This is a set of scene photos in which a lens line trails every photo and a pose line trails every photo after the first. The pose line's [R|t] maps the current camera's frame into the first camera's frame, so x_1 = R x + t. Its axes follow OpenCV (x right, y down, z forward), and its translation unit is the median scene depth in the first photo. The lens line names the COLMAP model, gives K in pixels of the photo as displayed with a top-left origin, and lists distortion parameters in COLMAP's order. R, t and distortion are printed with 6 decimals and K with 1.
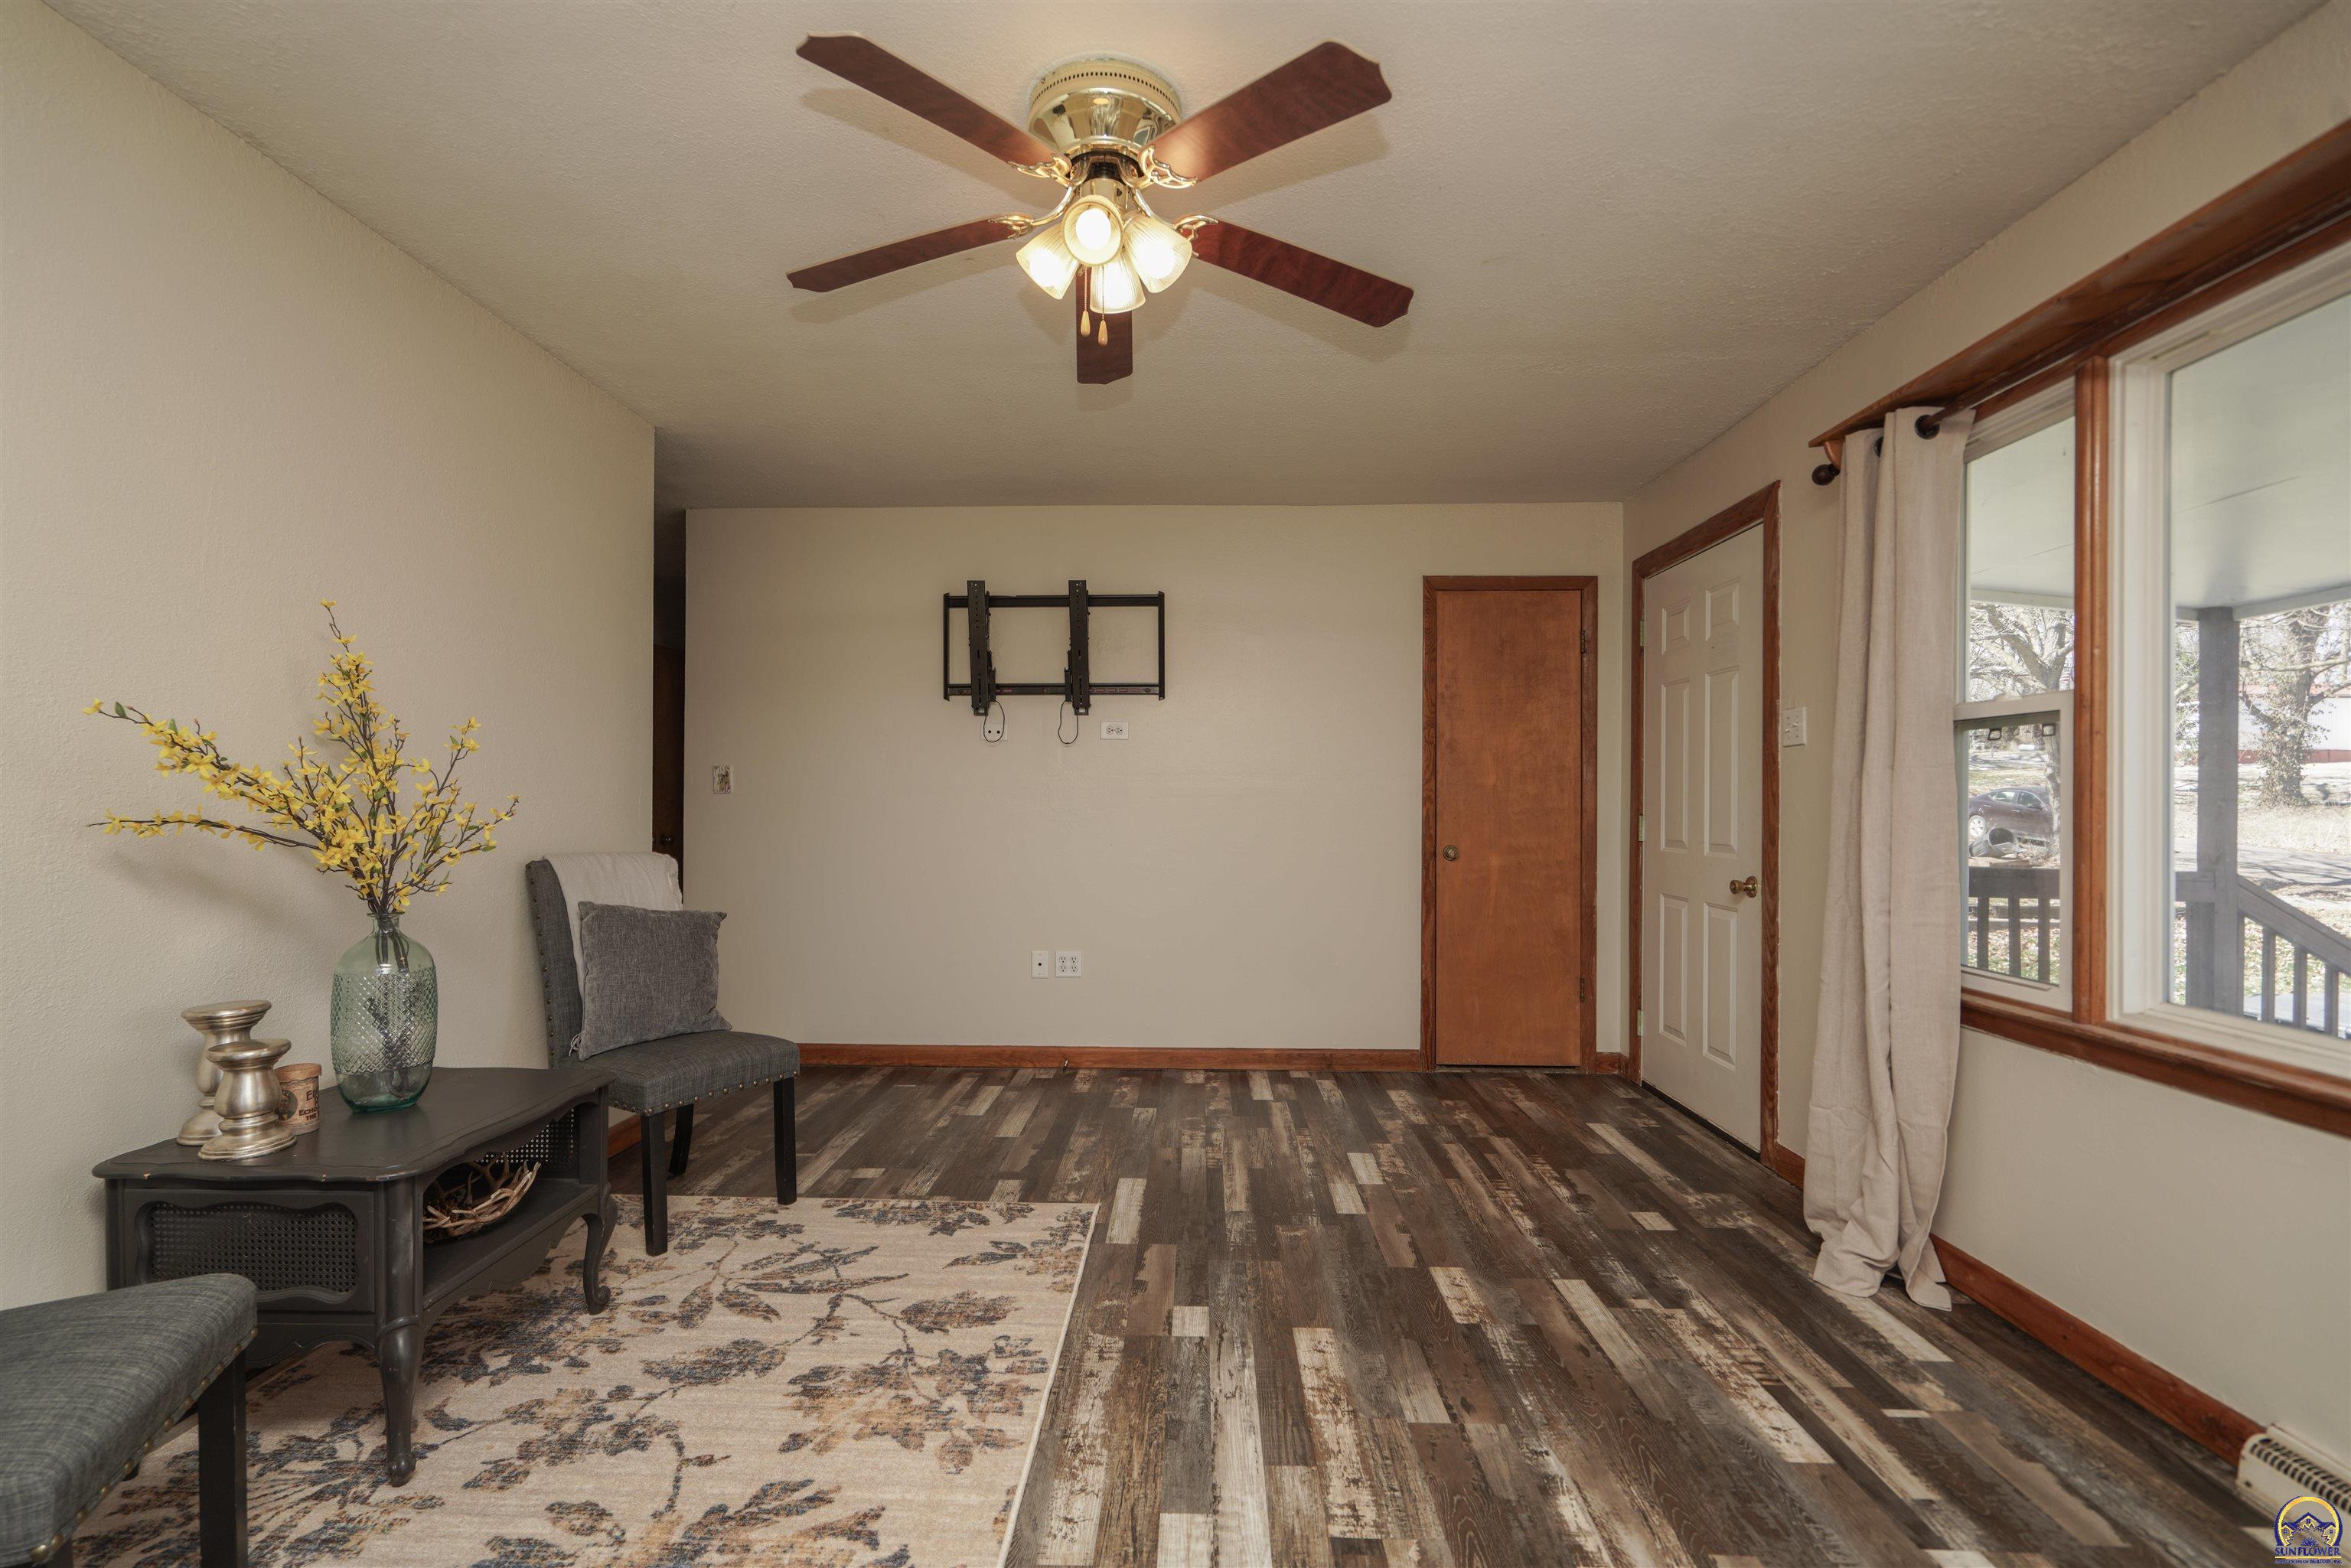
lens RADIAL K [[1043.6, 0, 1157.8], [0, 1043.6, 791.7], [0, 0, 1]] dist [-0.011889, 0.004877]
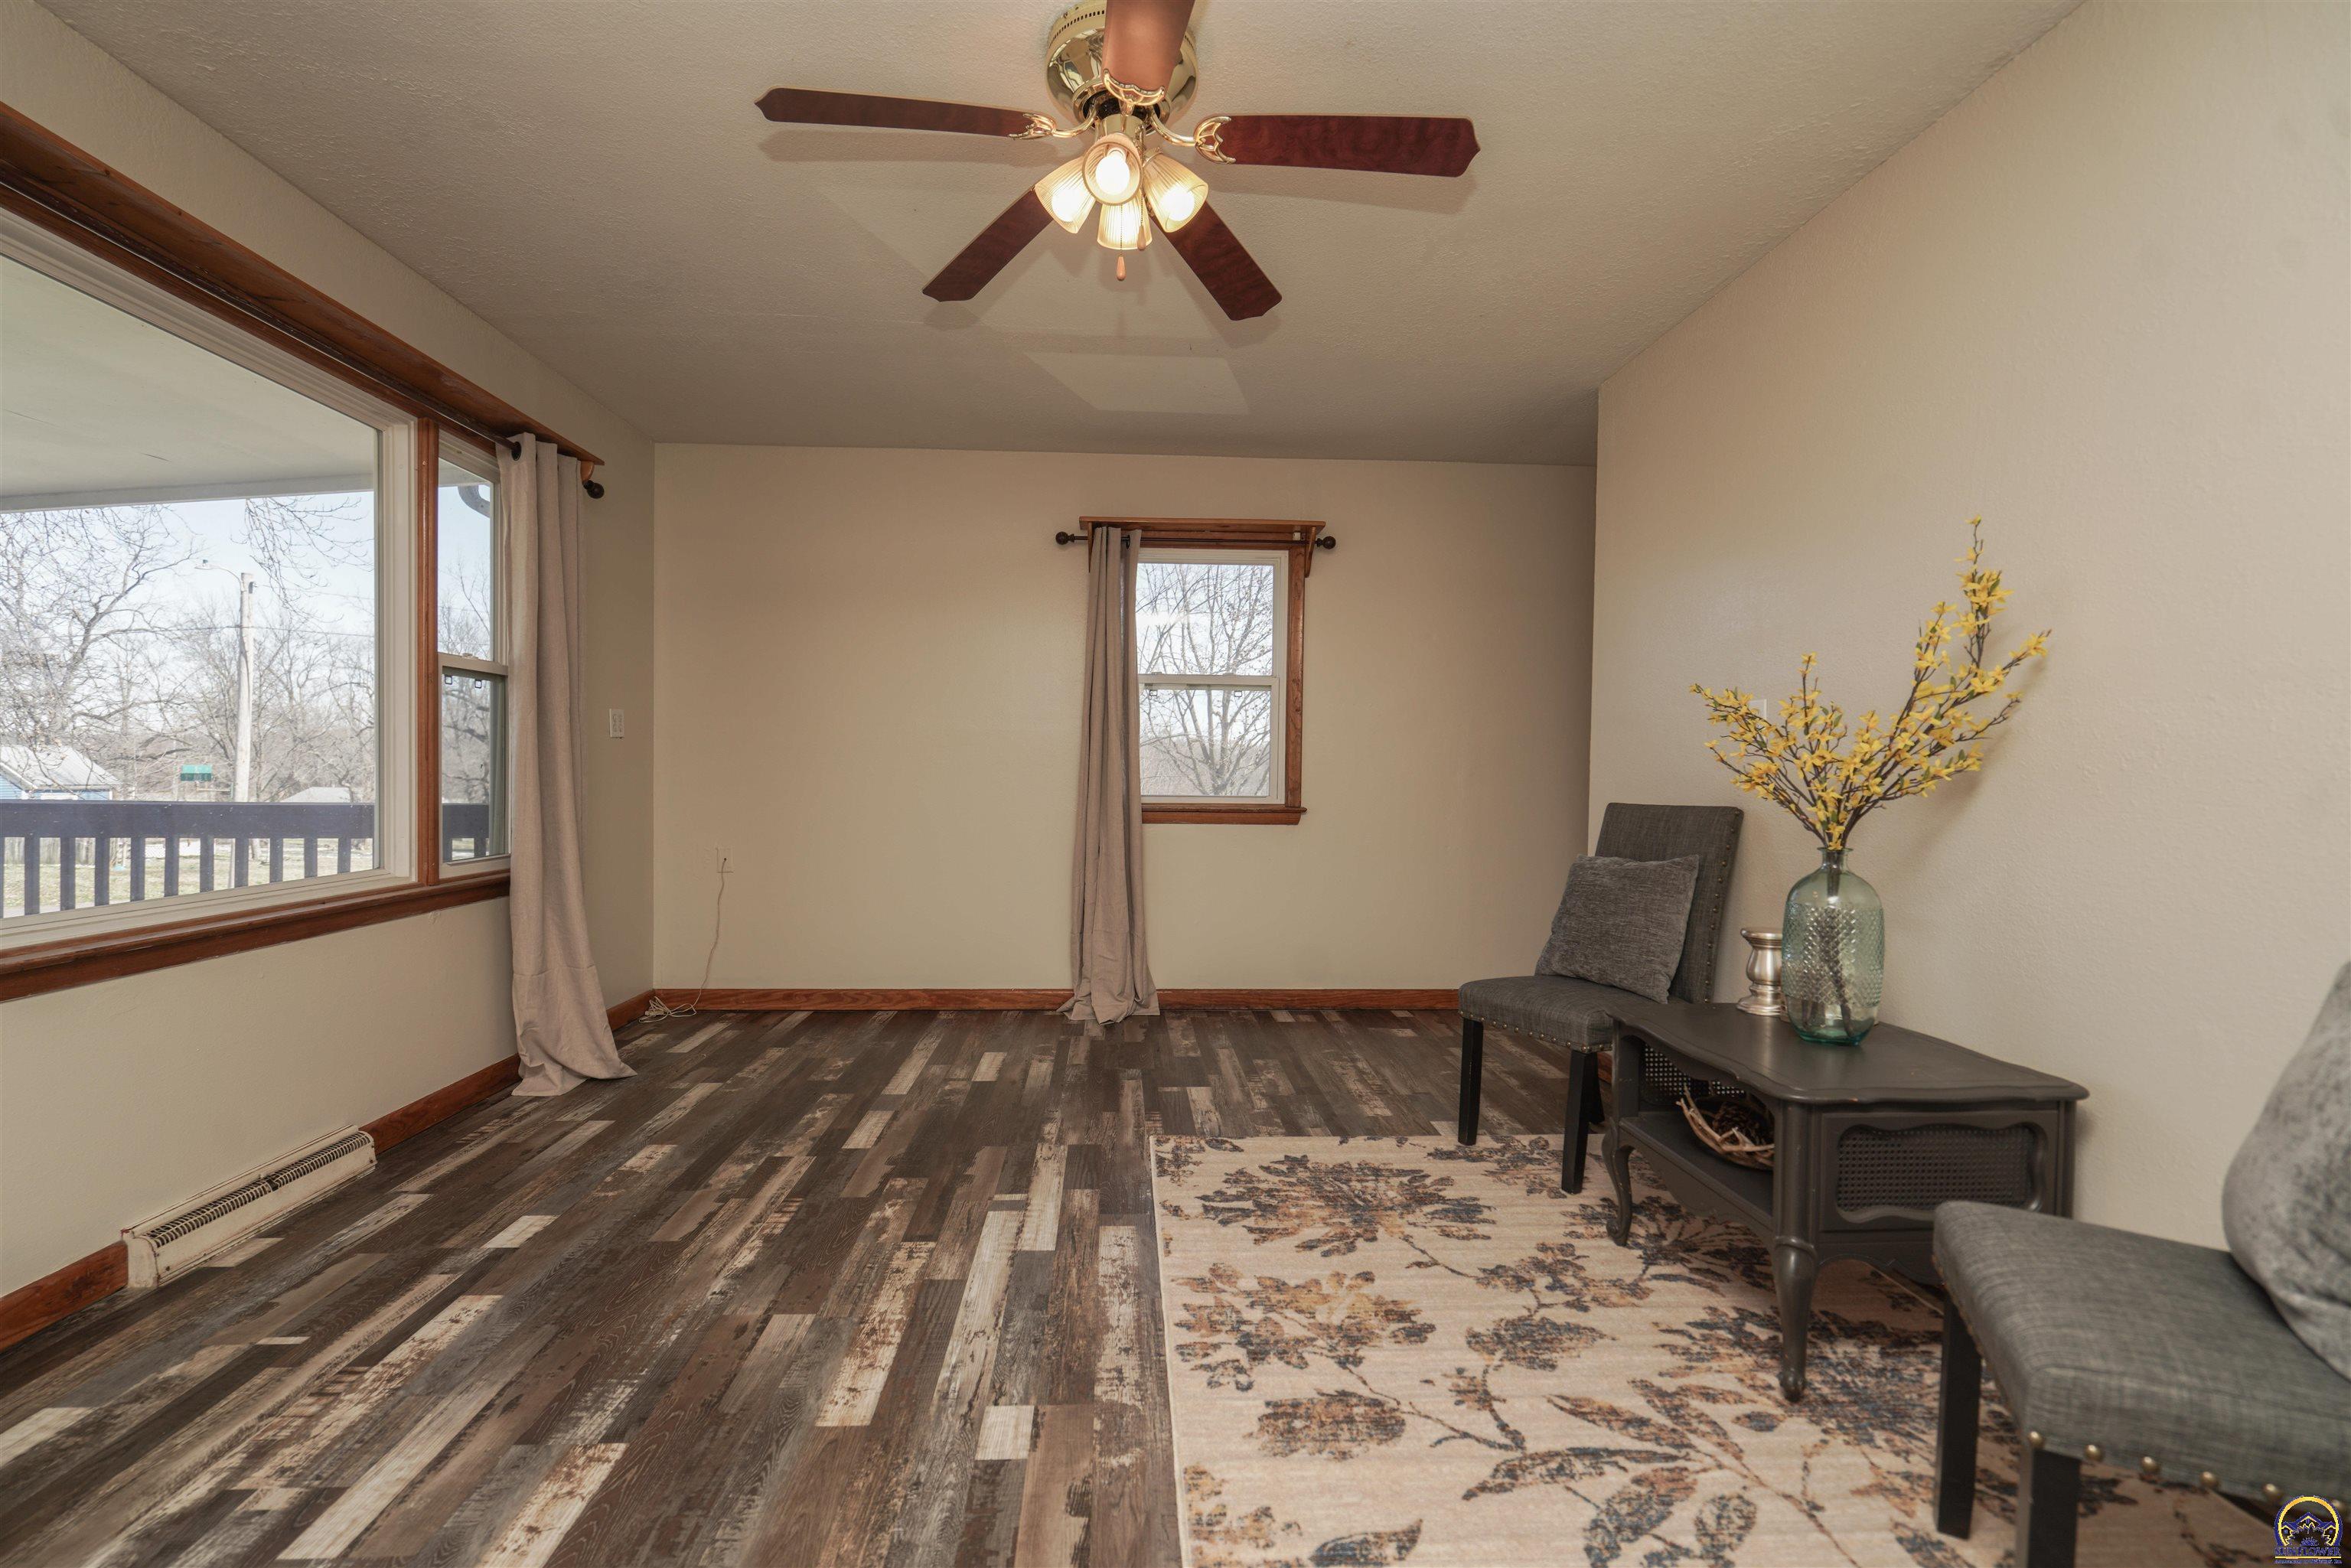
lens RADIAL K [[1043.6, 0, 1157.8], [0, 1043.6, 791.7], [0, 0, 1]] dist [-0.011889, 0.004877]
pose [[-0.996452, -0.012206, -0.083269, -0.008739], [-0.013084, 0.999864, 0.010004, 0.057980], [0.083135, 0.011058, -0.996477, 1.856525]]
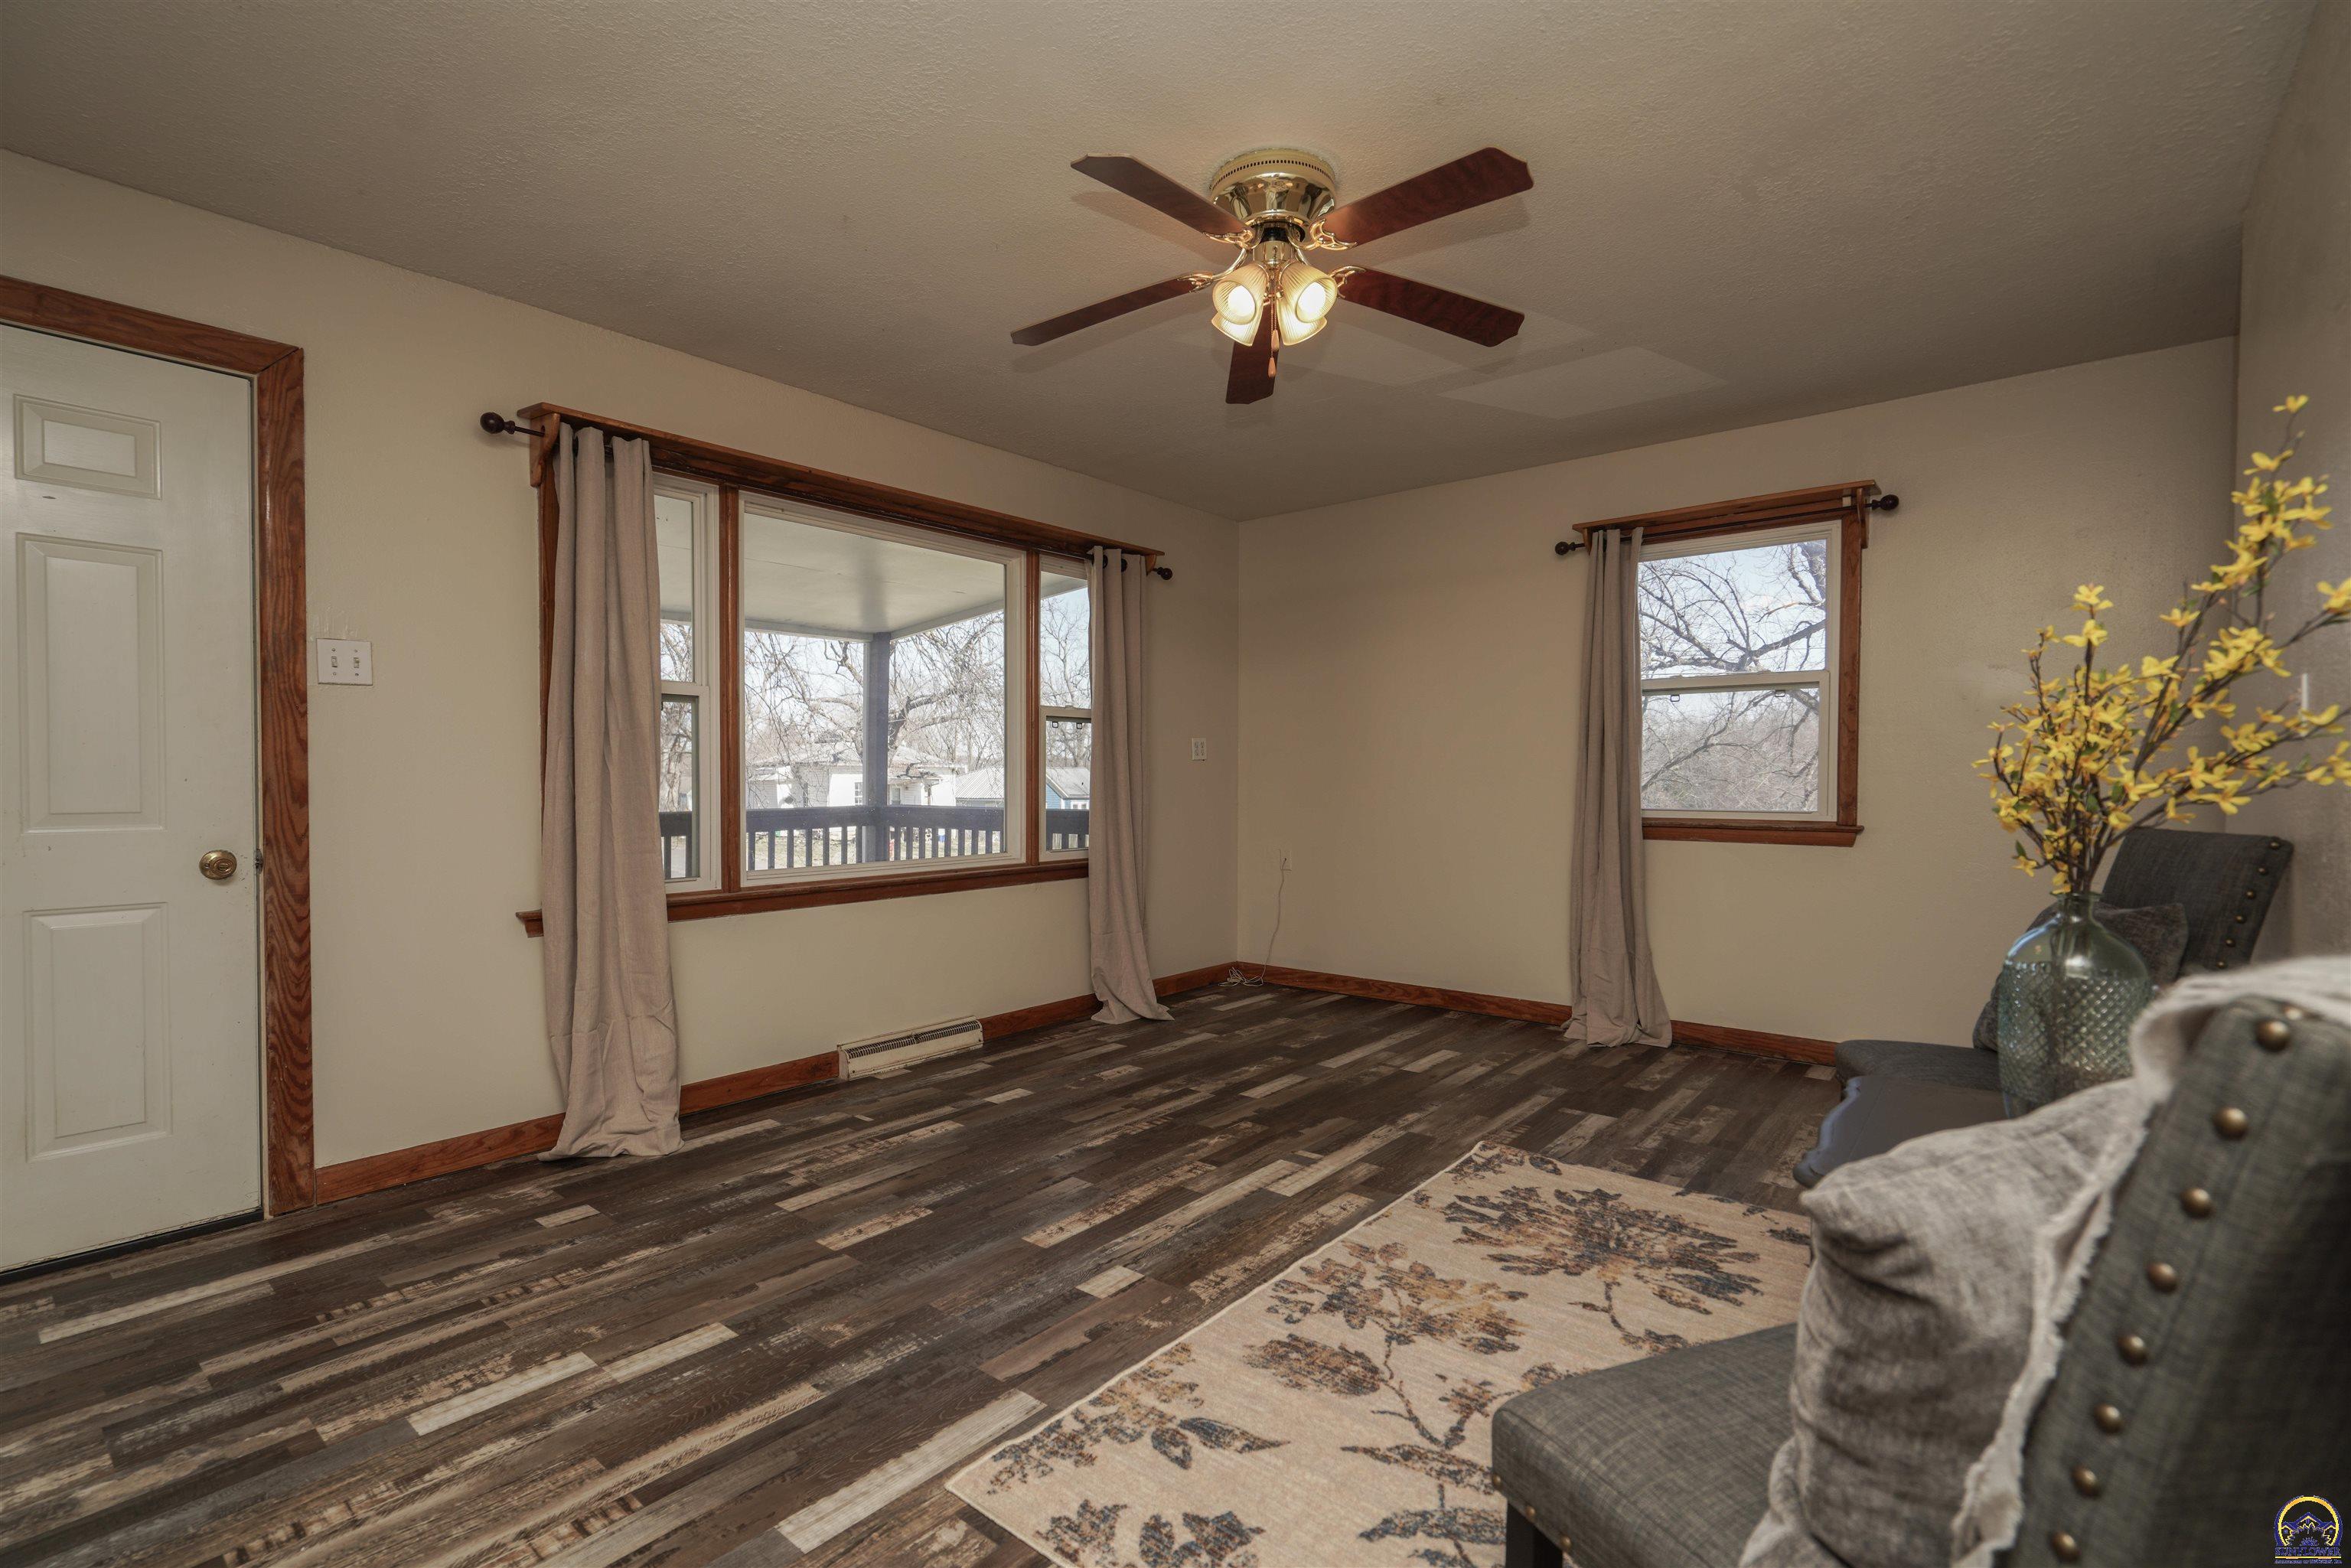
lens RADIAL K [[1060.4, 0, 1175.5], [0, 1060.4, 784.0], [0, 0, 1]] dist [-0.008482, 0.000381]
pose [[-0.793878, -0.008264, 0.608021, -0.662185], [-0.008895, 0.999958, 0.001977, 0.043509], [-0.608012, -0.003839, -0.793918, 1.883897]]
